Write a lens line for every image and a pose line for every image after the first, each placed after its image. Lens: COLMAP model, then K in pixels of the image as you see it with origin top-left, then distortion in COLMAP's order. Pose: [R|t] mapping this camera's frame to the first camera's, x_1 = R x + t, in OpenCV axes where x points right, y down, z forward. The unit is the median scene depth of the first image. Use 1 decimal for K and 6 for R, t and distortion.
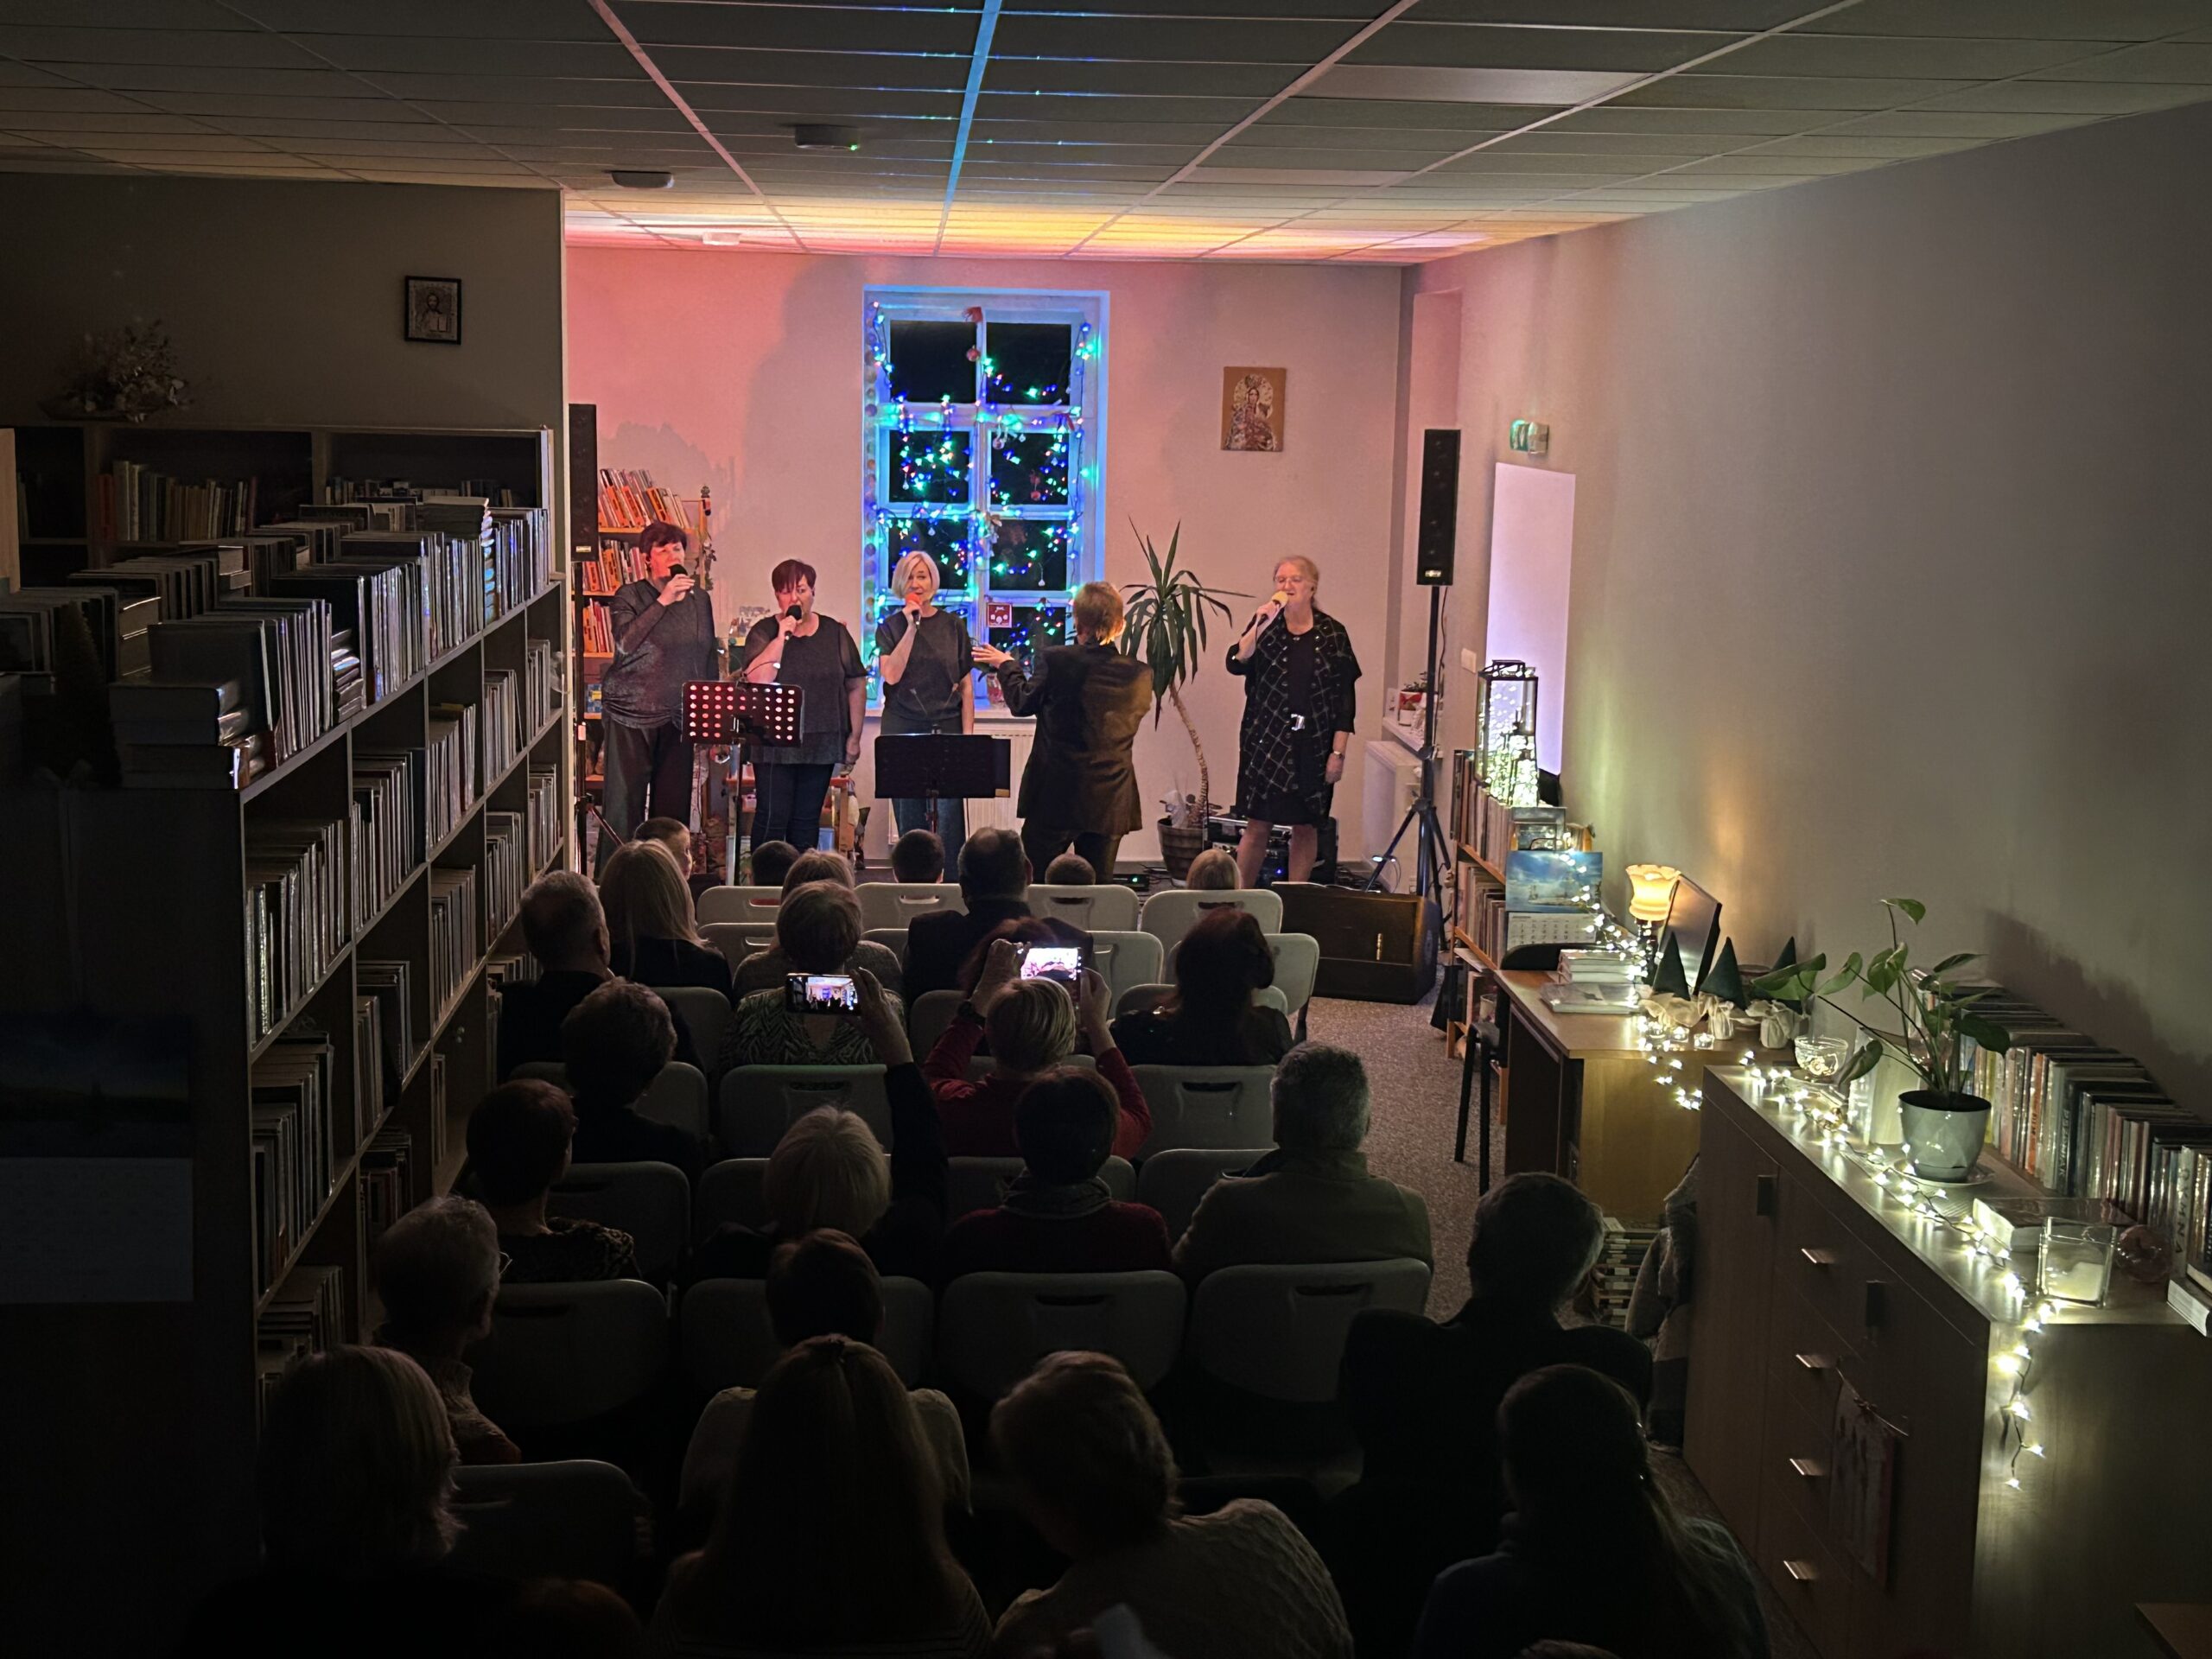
lens RADIAL K [[2810.7, 0, 1088.1], [0, 2810.7, 836.0], [0, 0, 1]] dist [0.071299, 0.000000]
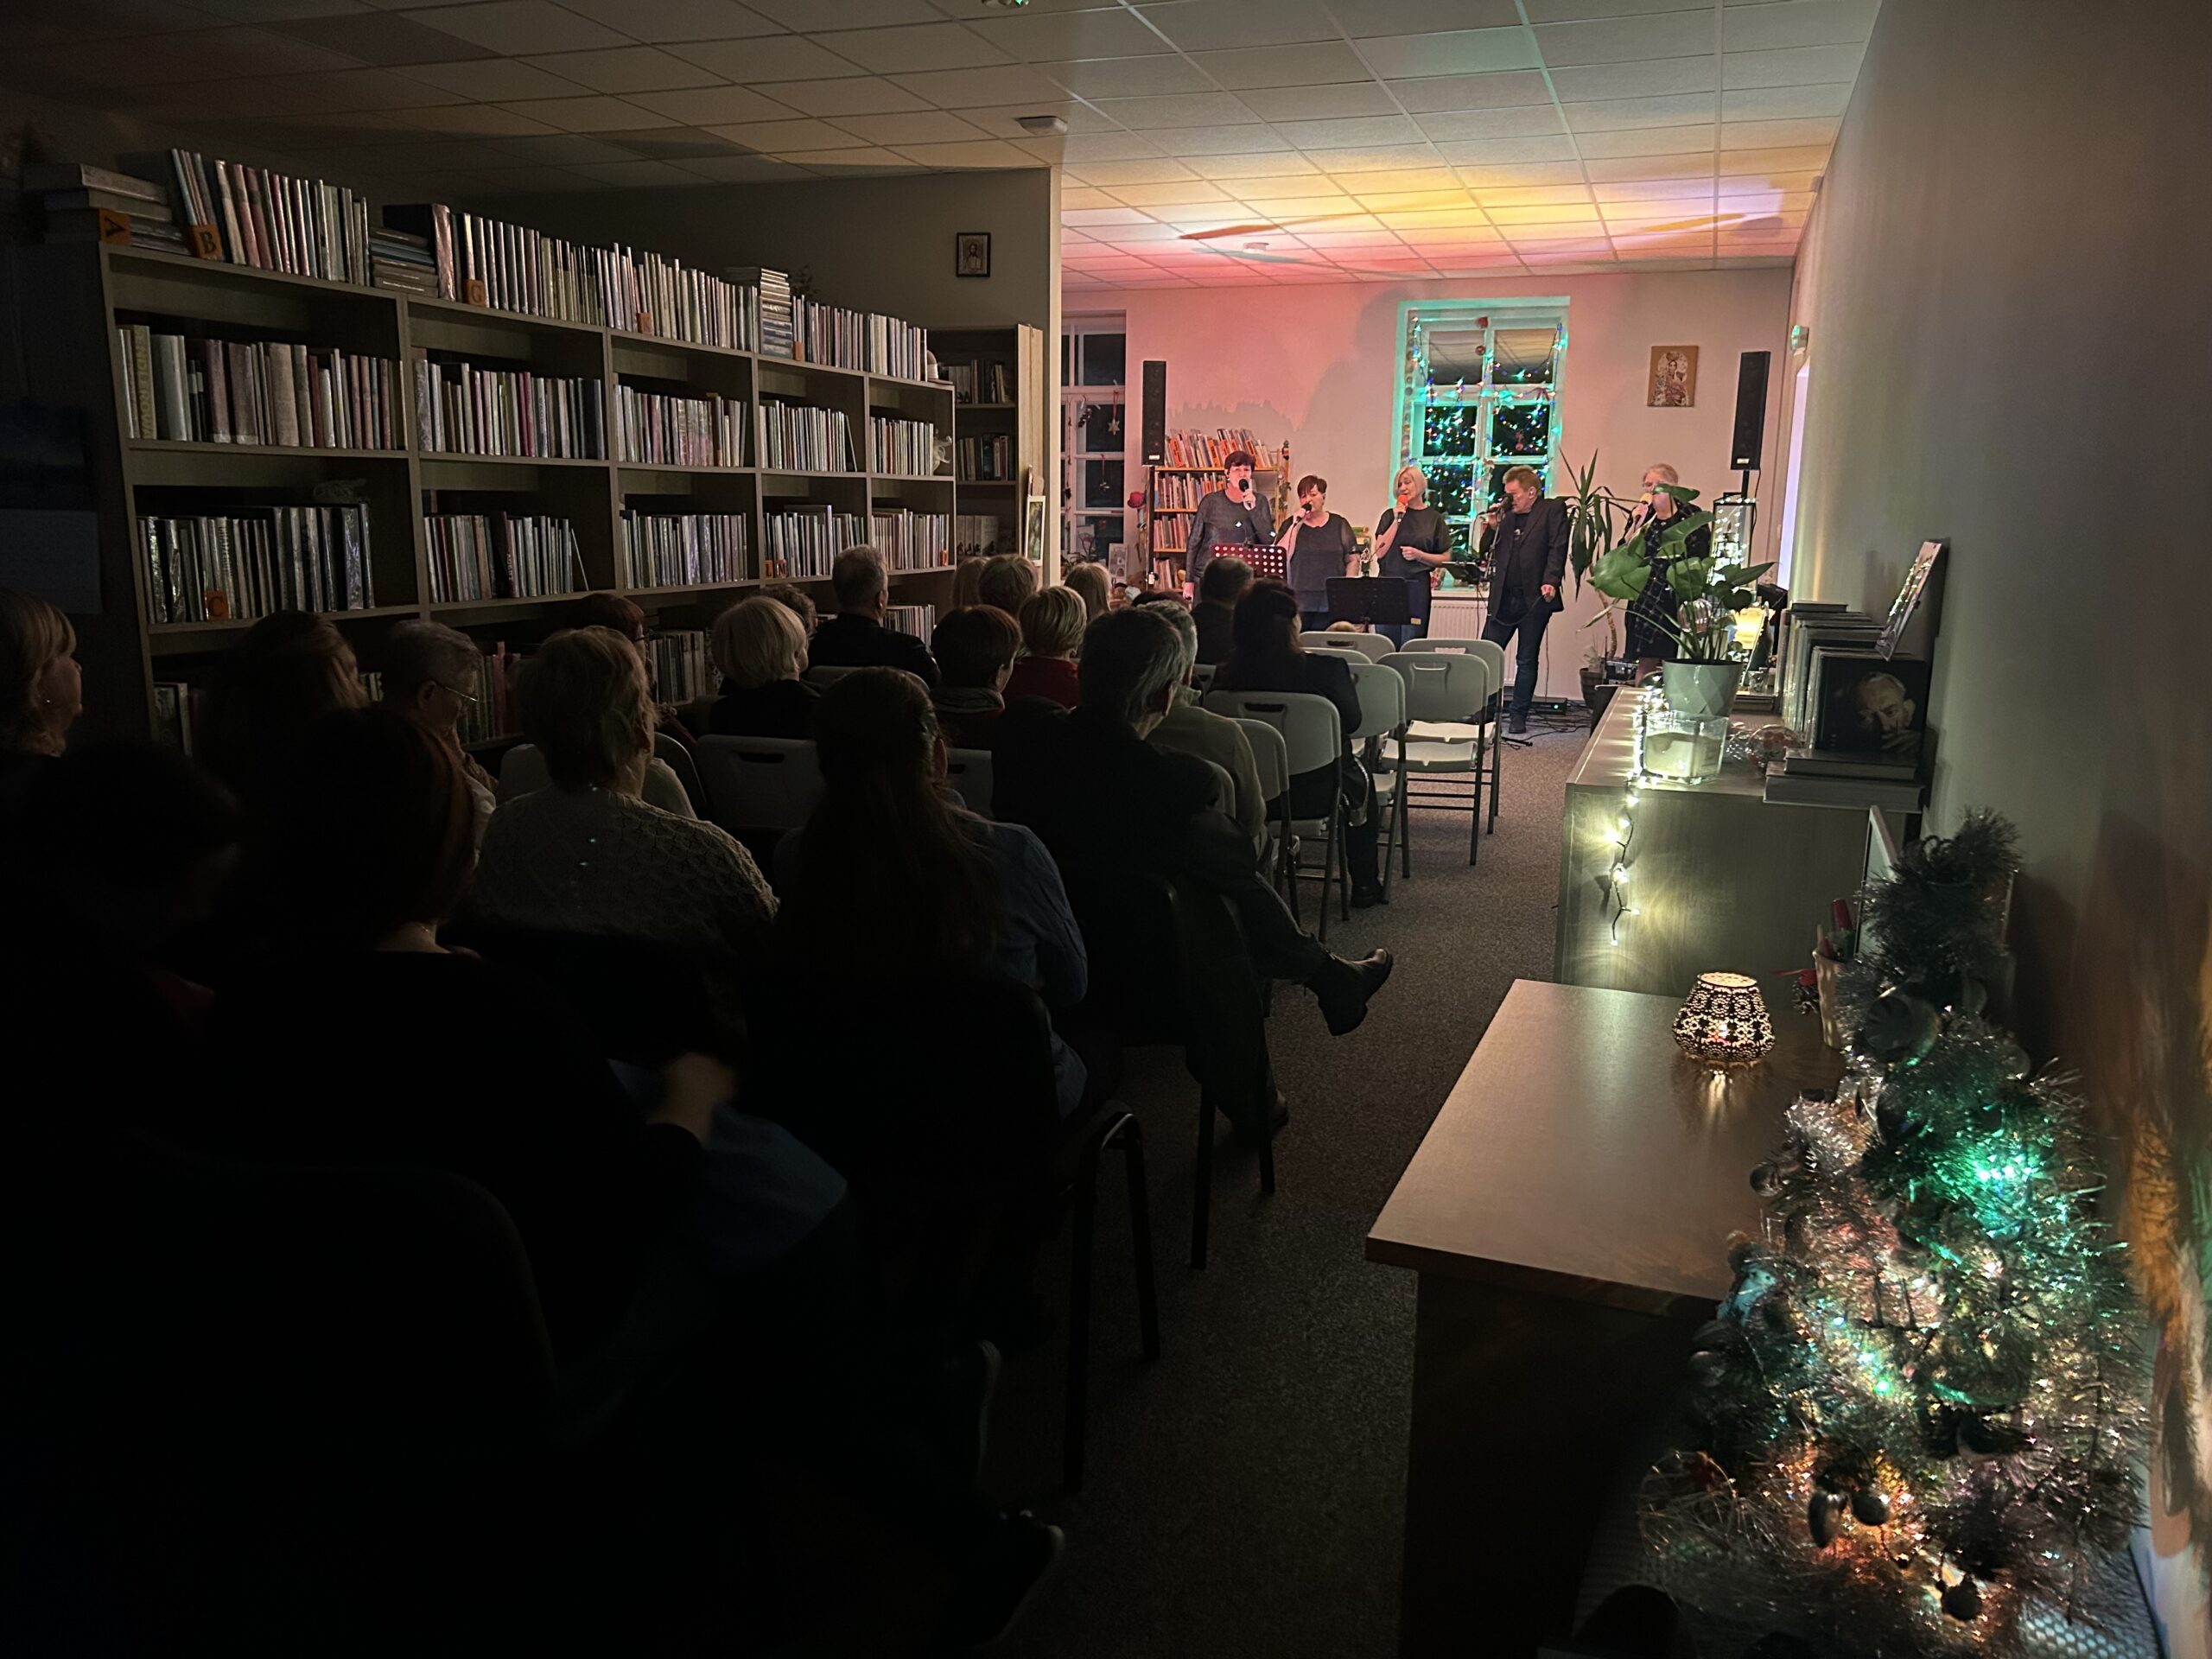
lens RADIAL K [[1674.5, 0, 1105.0], [0, 1674.5, 846.7], [0, 0, 1]] dist [0.063930, -0.073566]
pose [[0.921606, 0.067079, -0.382286, 0.161289], [-0.053368, 0.997498, 0.046370, 0.069593], [0.384439, -0.022333, 0.922880, 0.127580]]
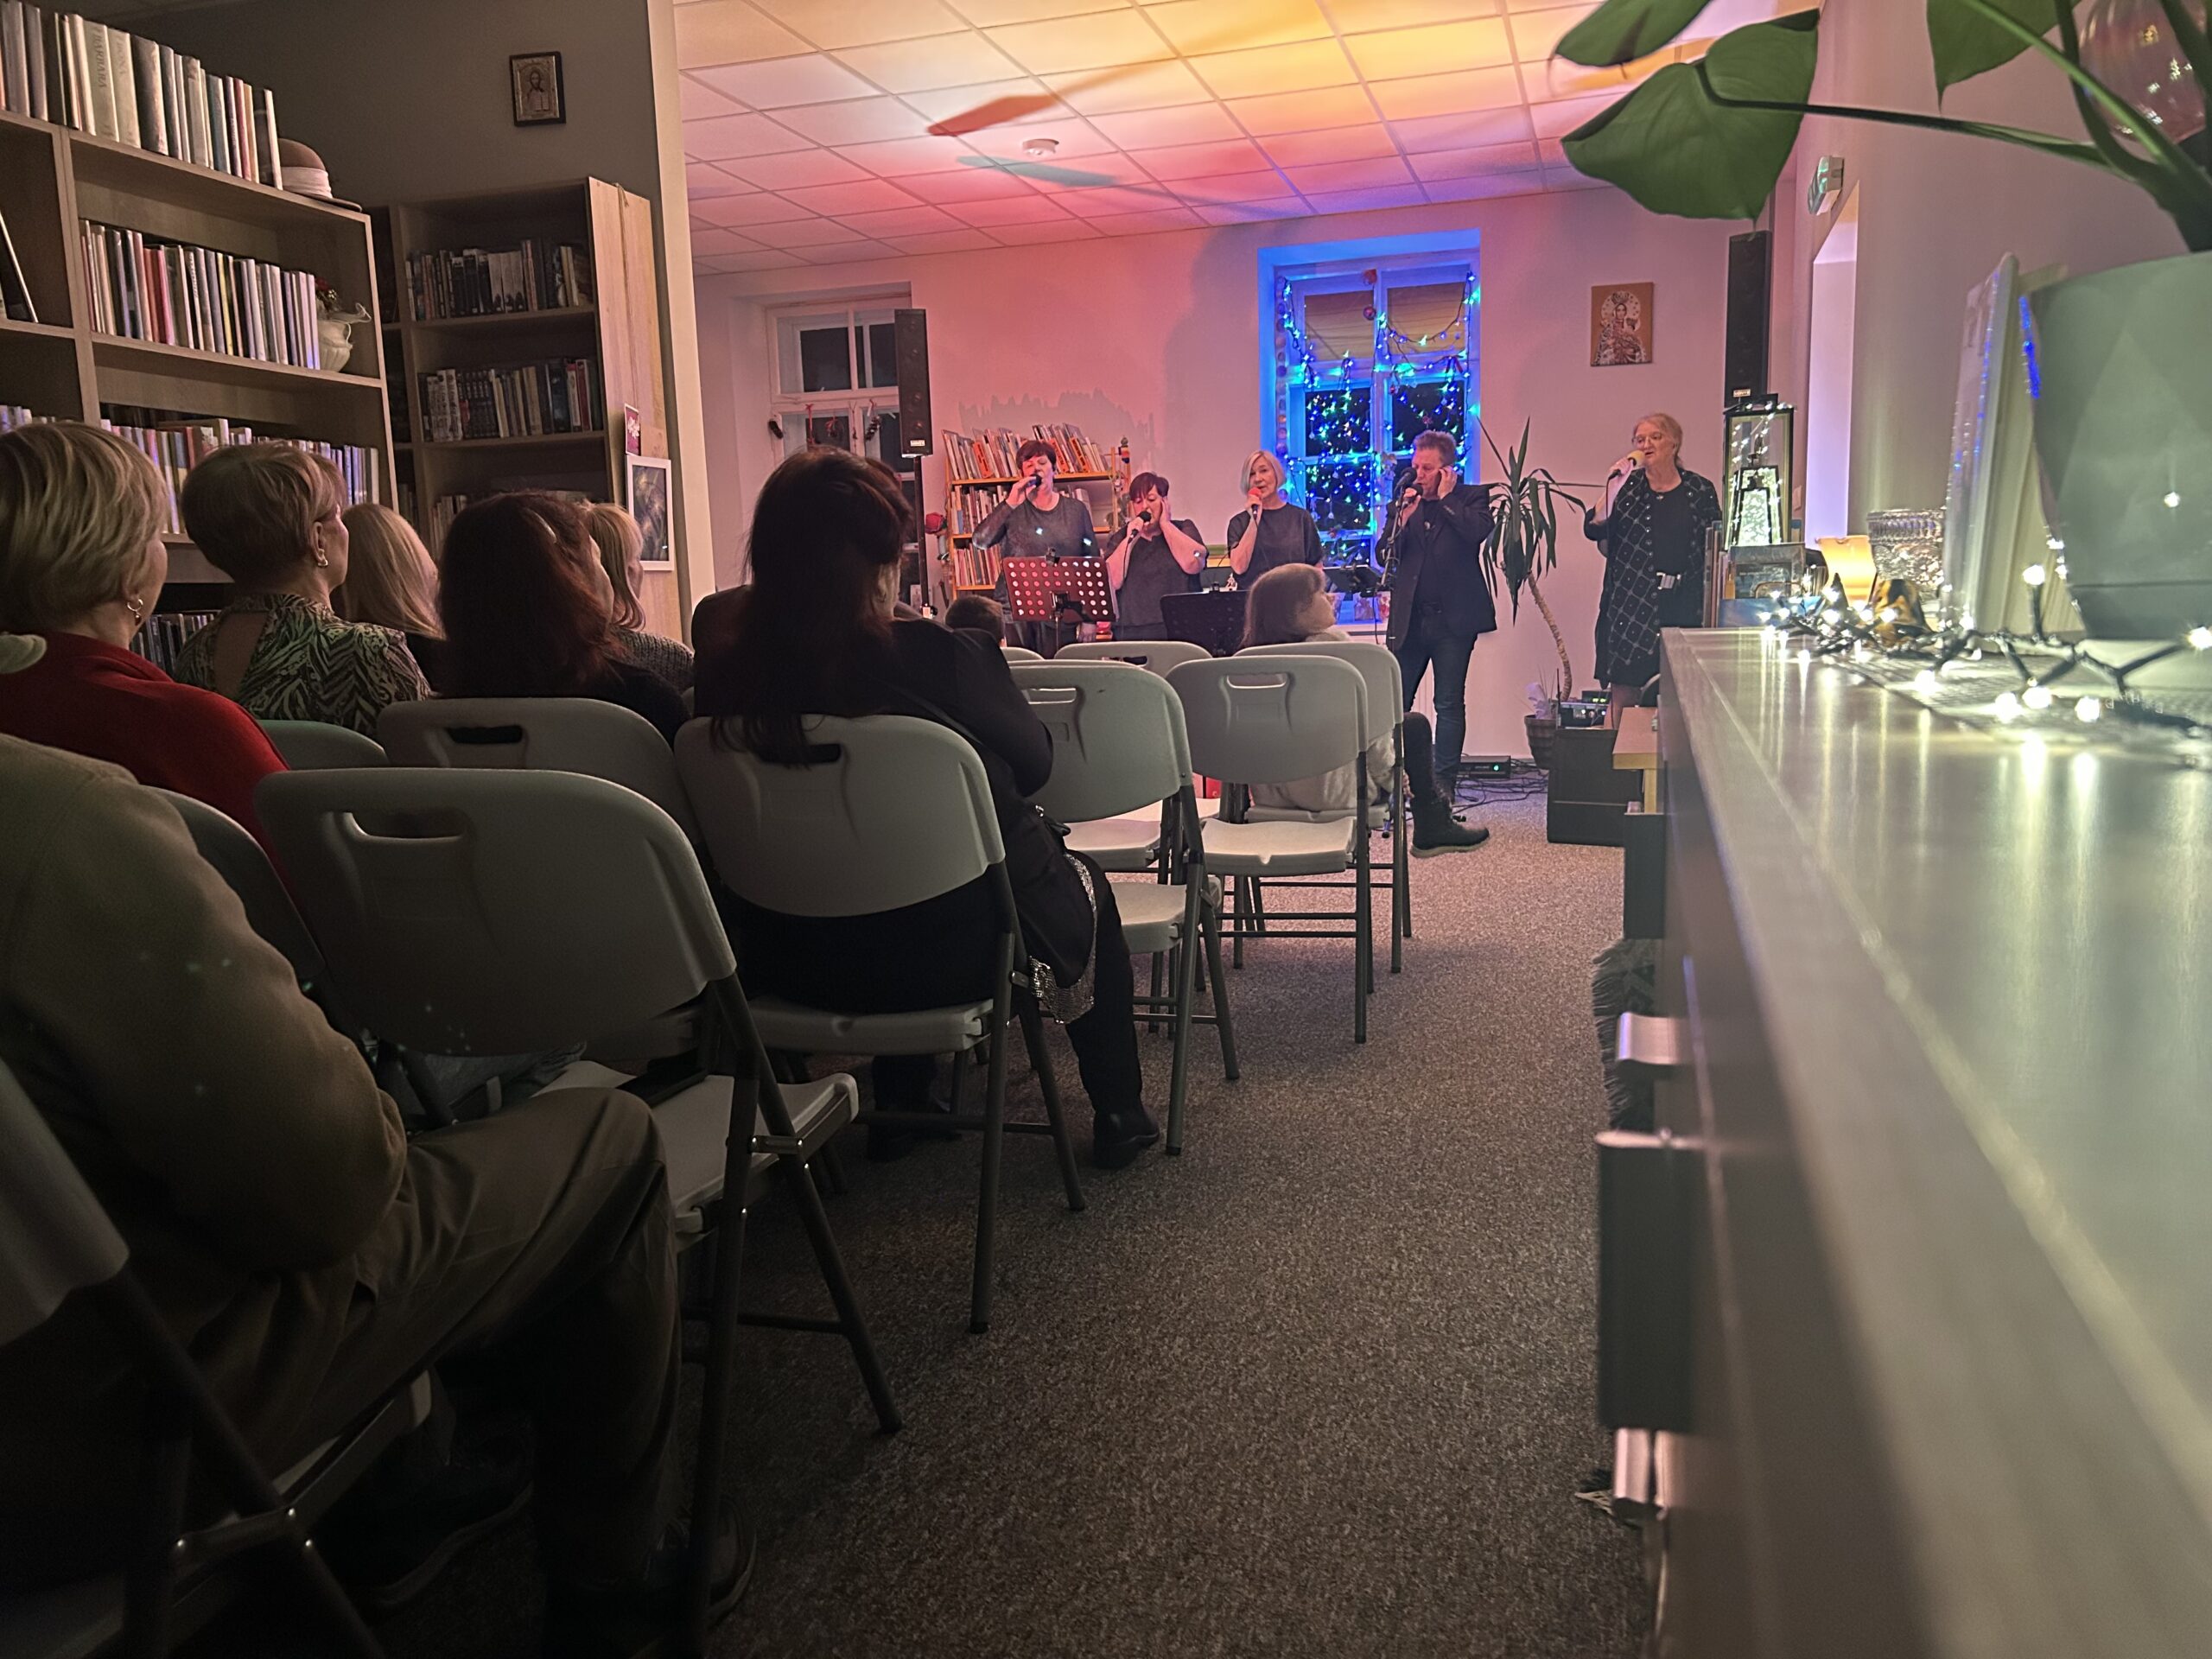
lens RADIAL K [[1674.5, 0, 1103.5], [0, 1674.5, 845.7], [0, 0, 1]] dist [0.063930, -0.073566]
pose [[0.933277, 0.000641, -0.359158, 0.124992], [-0.005342, 0.999913, -0.012098, 0.063027], [0.359119, 0.013209, 0.933198, 0.402650]]
